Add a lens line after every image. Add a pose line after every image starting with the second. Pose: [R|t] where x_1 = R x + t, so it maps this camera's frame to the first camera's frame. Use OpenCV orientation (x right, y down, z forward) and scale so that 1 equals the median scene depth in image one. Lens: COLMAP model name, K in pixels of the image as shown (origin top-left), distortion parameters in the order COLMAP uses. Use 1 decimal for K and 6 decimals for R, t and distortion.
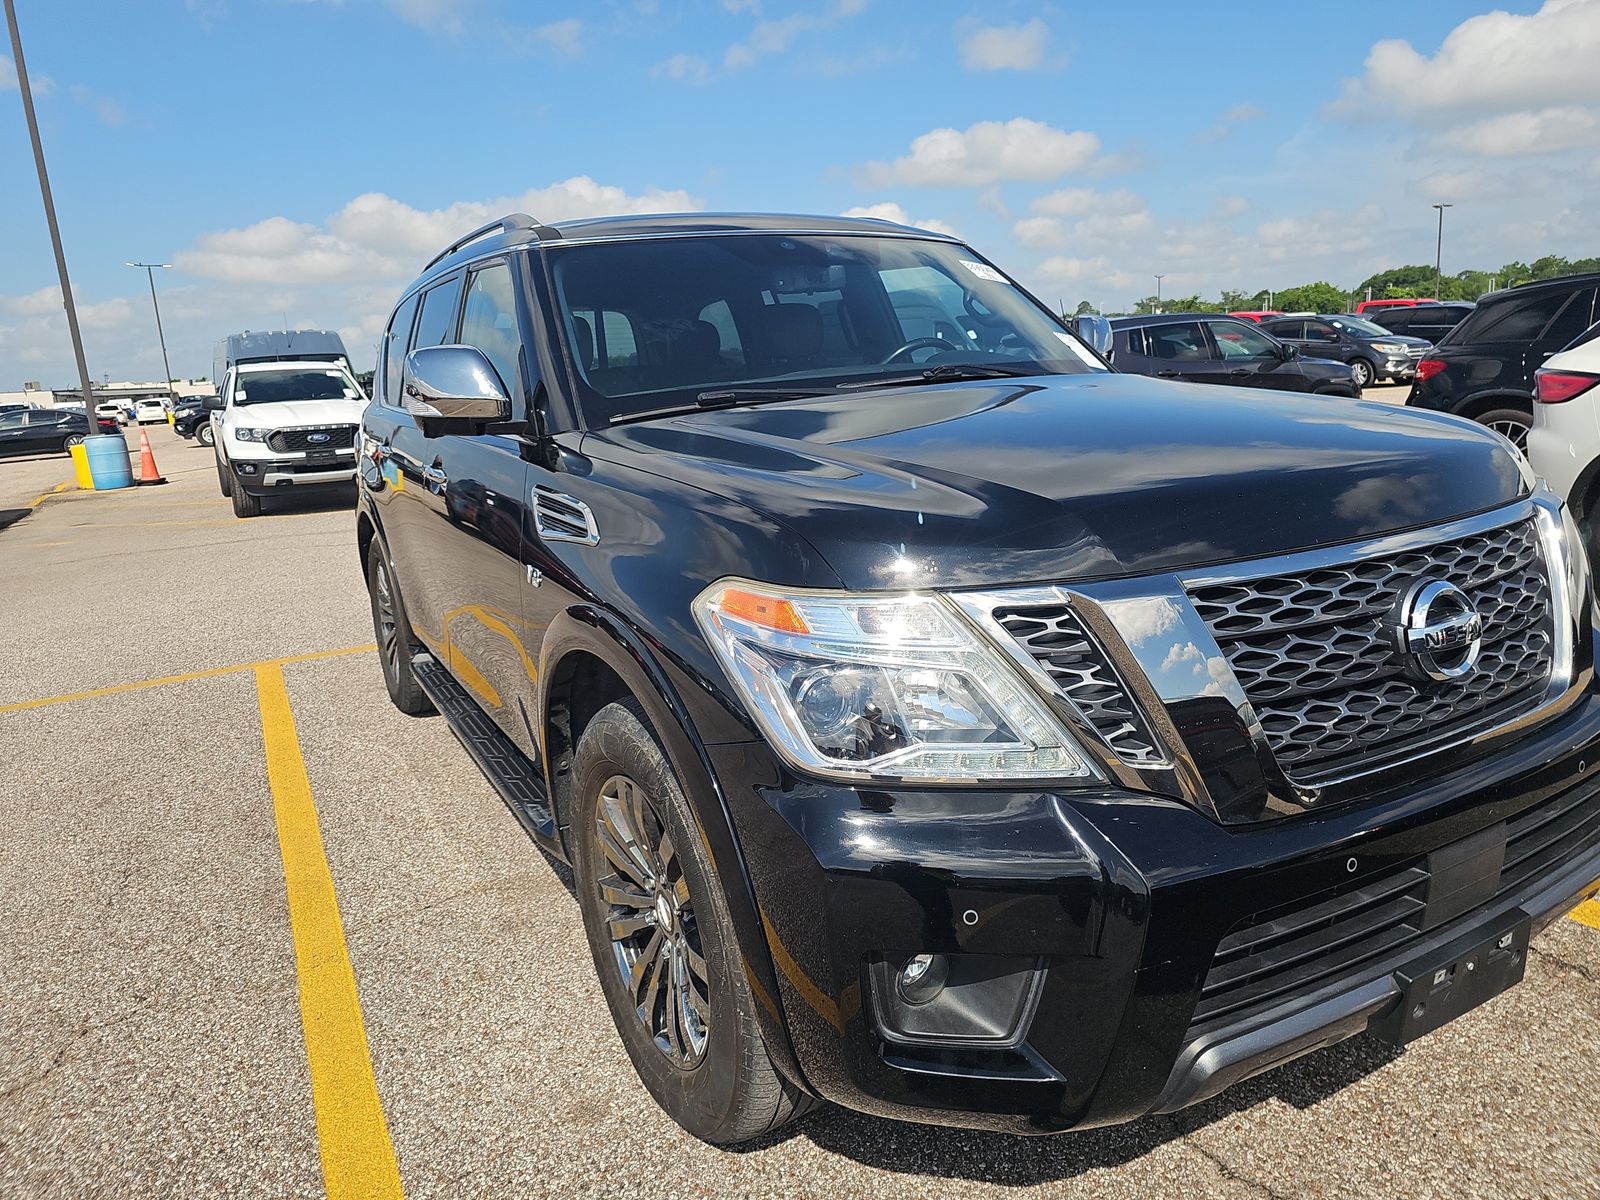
lens RADIAL K [[1073.4, 0, 800.0], [0, 1073.4, 600.0], [0, 0, 1]] dist [0.016524, -0.024802]
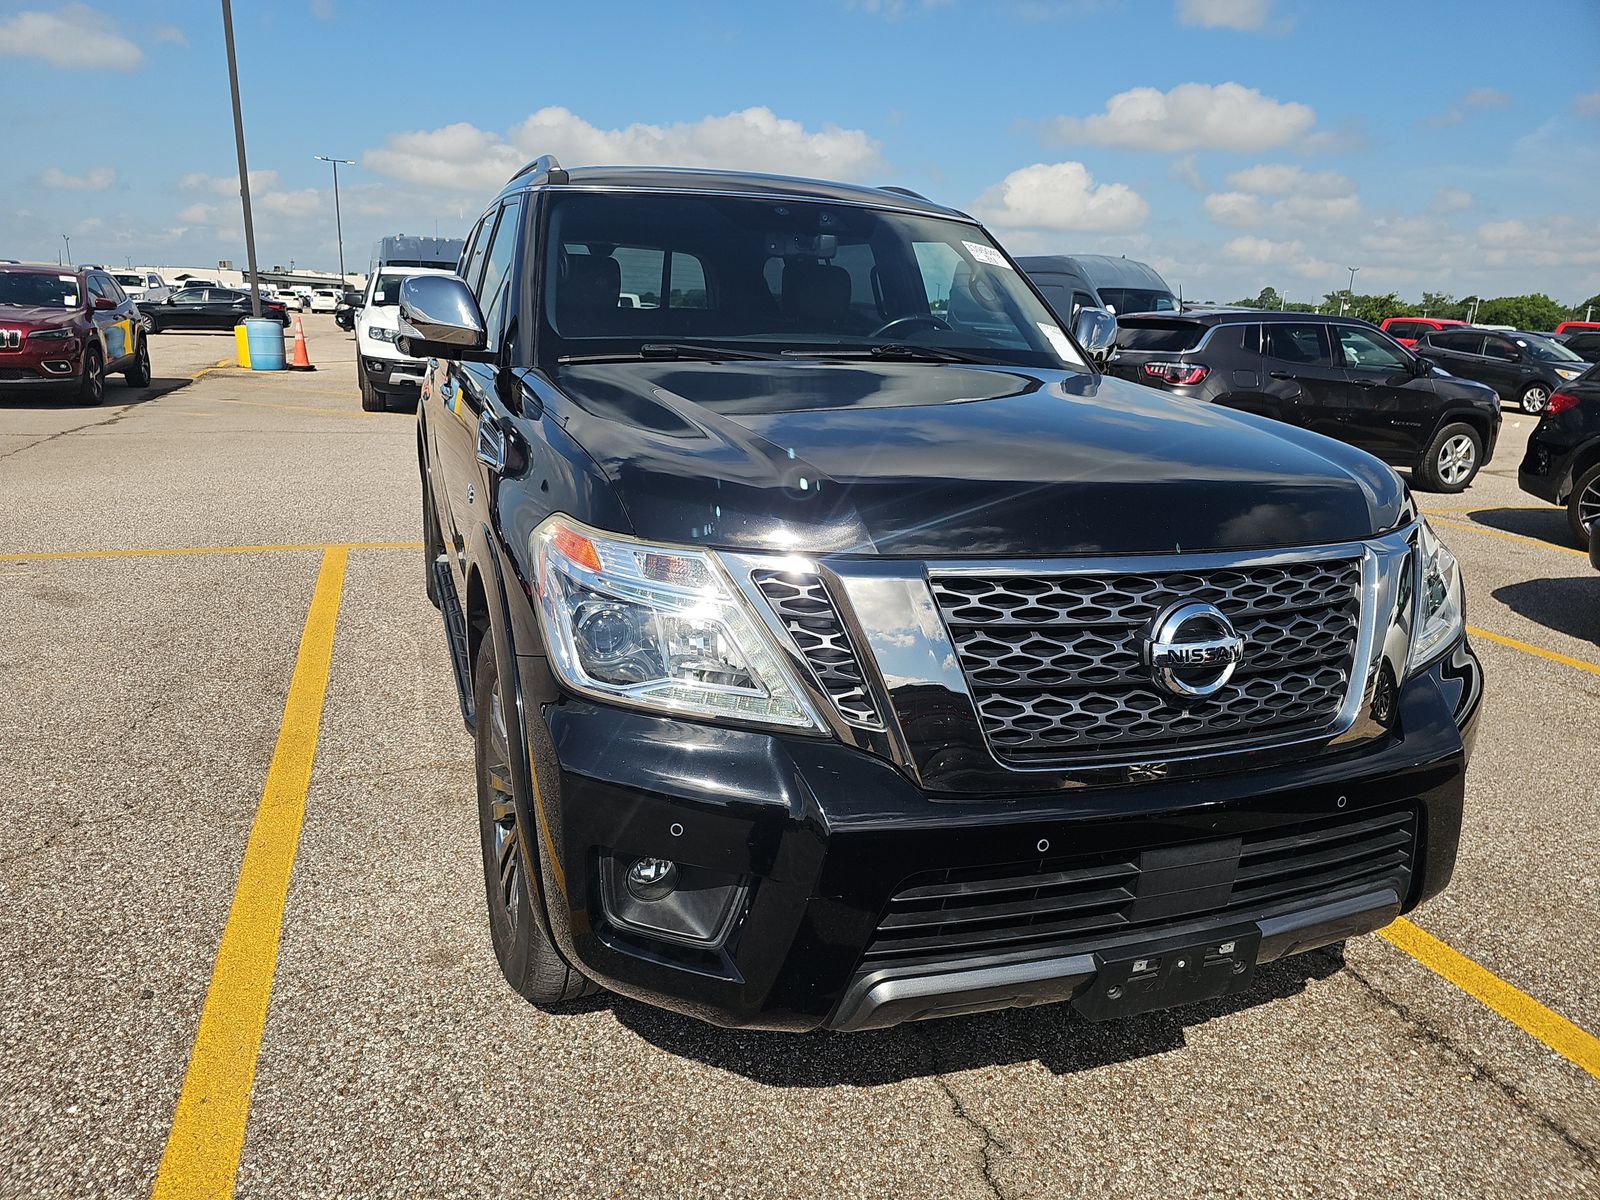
lens RADIAL K [[1070.7, 0, 796.8], [0, 1070.7, 622.7], [0, 0, 1]] dist [0.034668, -0.047726]
pose [[0.981899, 0.143351, -0.123796, 0.179684], [-0.134987, 0.988114, 0.073541, -0.012288], [0.132867, -0.055499, 0.989579, -0.050838]]
